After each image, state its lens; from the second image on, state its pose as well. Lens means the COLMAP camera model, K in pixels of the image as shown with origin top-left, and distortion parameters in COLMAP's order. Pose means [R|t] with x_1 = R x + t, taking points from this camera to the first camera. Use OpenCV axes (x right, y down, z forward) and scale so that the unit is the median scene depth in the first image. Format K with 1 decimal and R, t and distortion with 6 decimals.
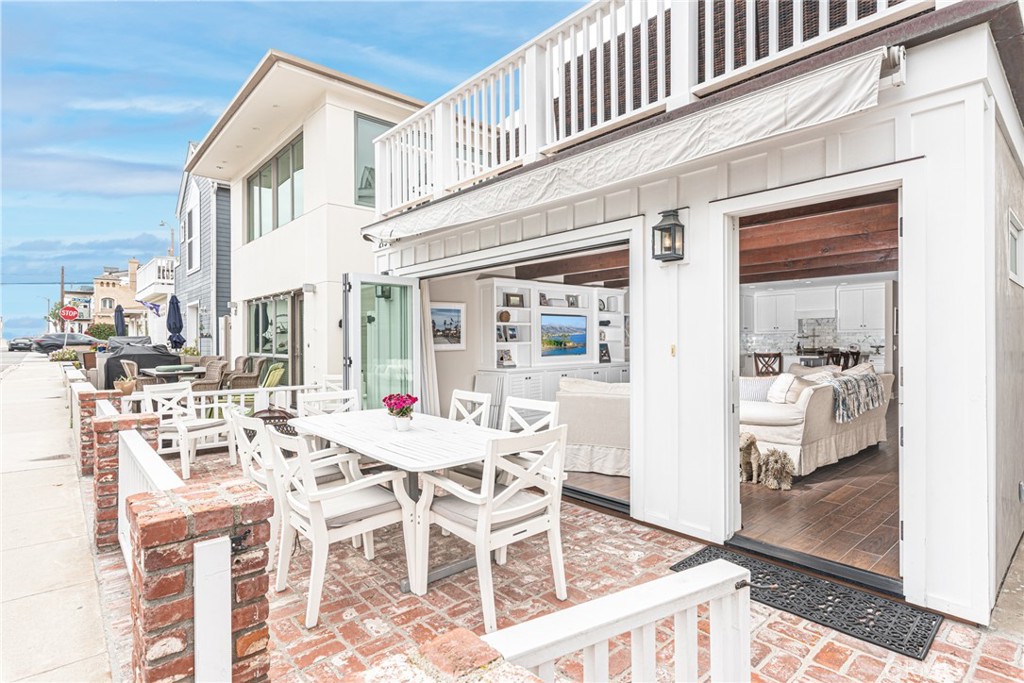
lens RADIAL K [[517.4, 0, 513.1], [0, 517.4, 338.9], [0, 0, 1]] dist [0.000761, -0.000020]
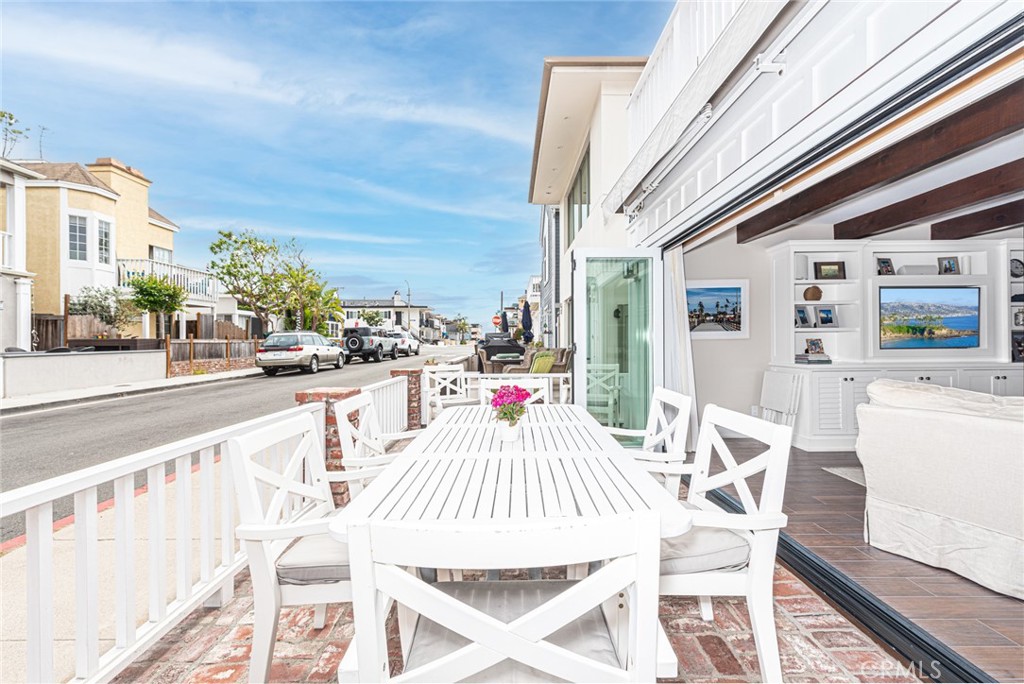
lens RADIAL K [[432.2, 0, 509.0], [0, 432.2, 344.5], [0, 0, 1]] dist [-0.004349, -0.000544]
pose [[0.748419, 0.005196, -0.663206, 0.066320], [0.003232, 0.999929, 0.011481, 0.019953], [0.663218, -0.010737, 0.748349, 0.253179]]
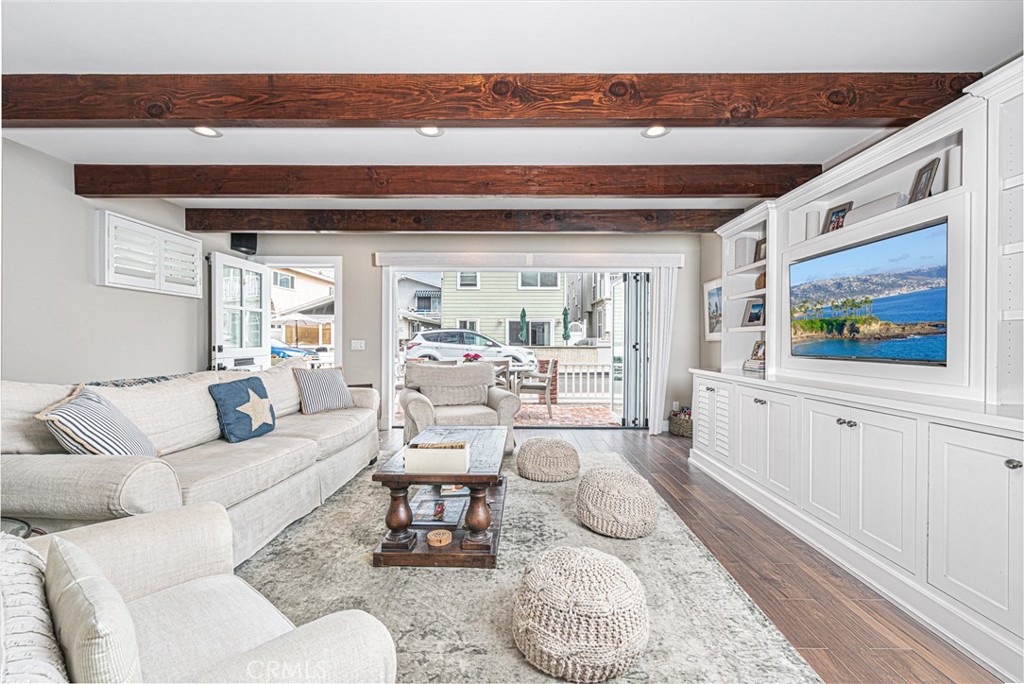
lens RADIAL K [[432.2, 0, 513.3], [0, 432.2, 341.0], [0, 0, 1]] dist [-0.004349, -0.000544]
pose [[-0.678106, 0.004748, -0.734949, 0.516496], [-0.000745, 0.999974, 0.007148, 0.018658], [0.734964, 0.005395, -0.678085, 1.110697]]
